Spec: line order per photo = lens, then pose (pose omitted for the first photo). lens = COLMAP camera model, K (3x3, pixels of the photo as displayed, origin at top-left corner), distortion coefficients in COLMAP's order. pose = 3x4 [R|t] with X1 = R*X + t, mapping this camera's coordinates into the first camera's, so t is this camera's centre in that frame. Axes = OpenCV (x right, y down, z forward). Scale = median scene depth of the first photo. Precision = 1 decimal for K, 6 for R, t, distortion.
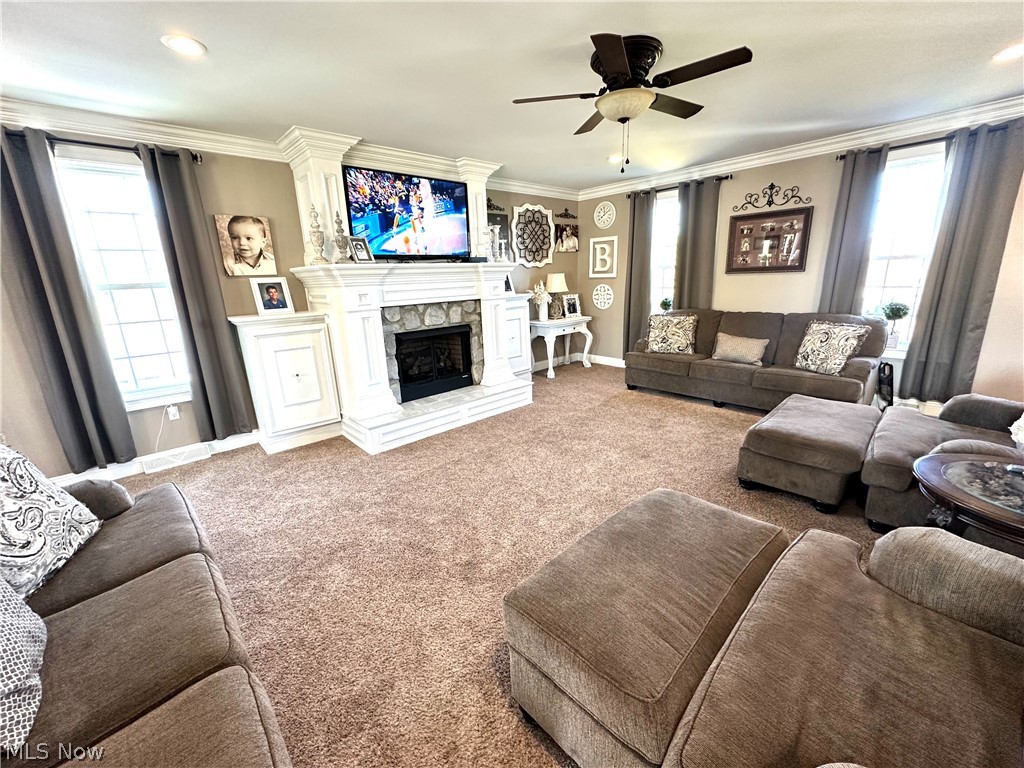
lens RADIAL K [[407.9, 0, 512.0], [0, 407.9, 384.0], [0, 0, 1]] dist [-0.003376, -0.000223]
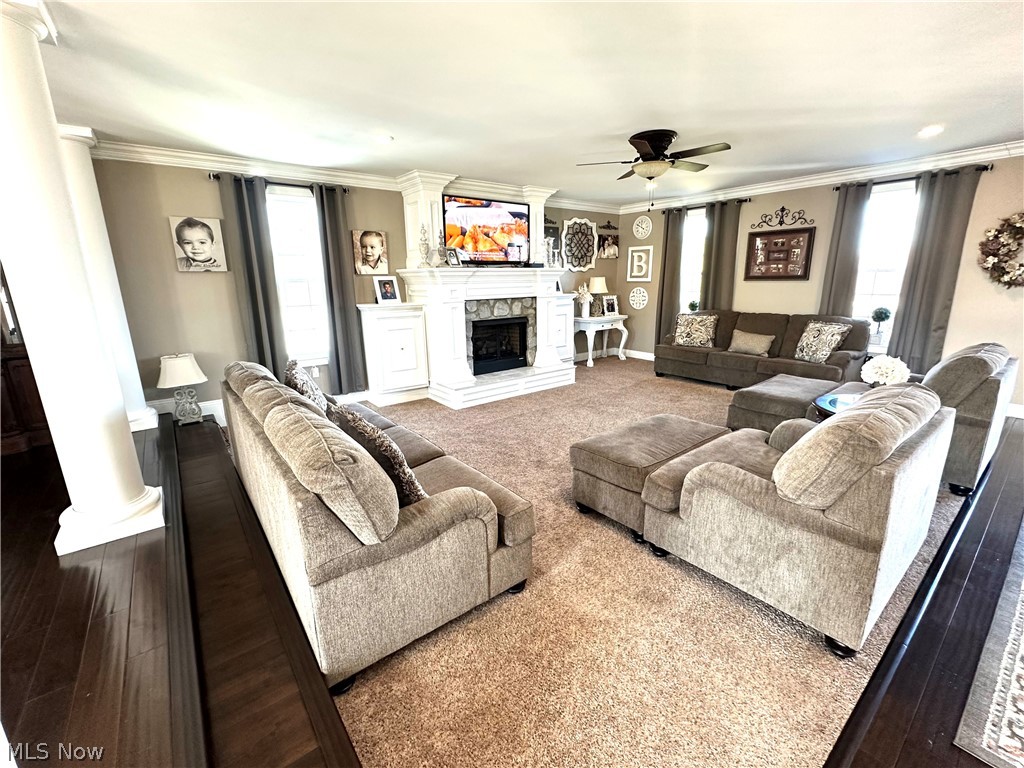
lens RADIAL K [[437.9, 0, 512.0], [0, 437.9, 384.0], [0, 0, 1]] dist [-0.003724, -0.000593]
pose [[0.996889, 0.038223, -0.068927, -0.054566], [-0.039512, 0.999067, -0.017431, 0.092390], [0.068196, 0.020100, 0.997469, -0.363785]]
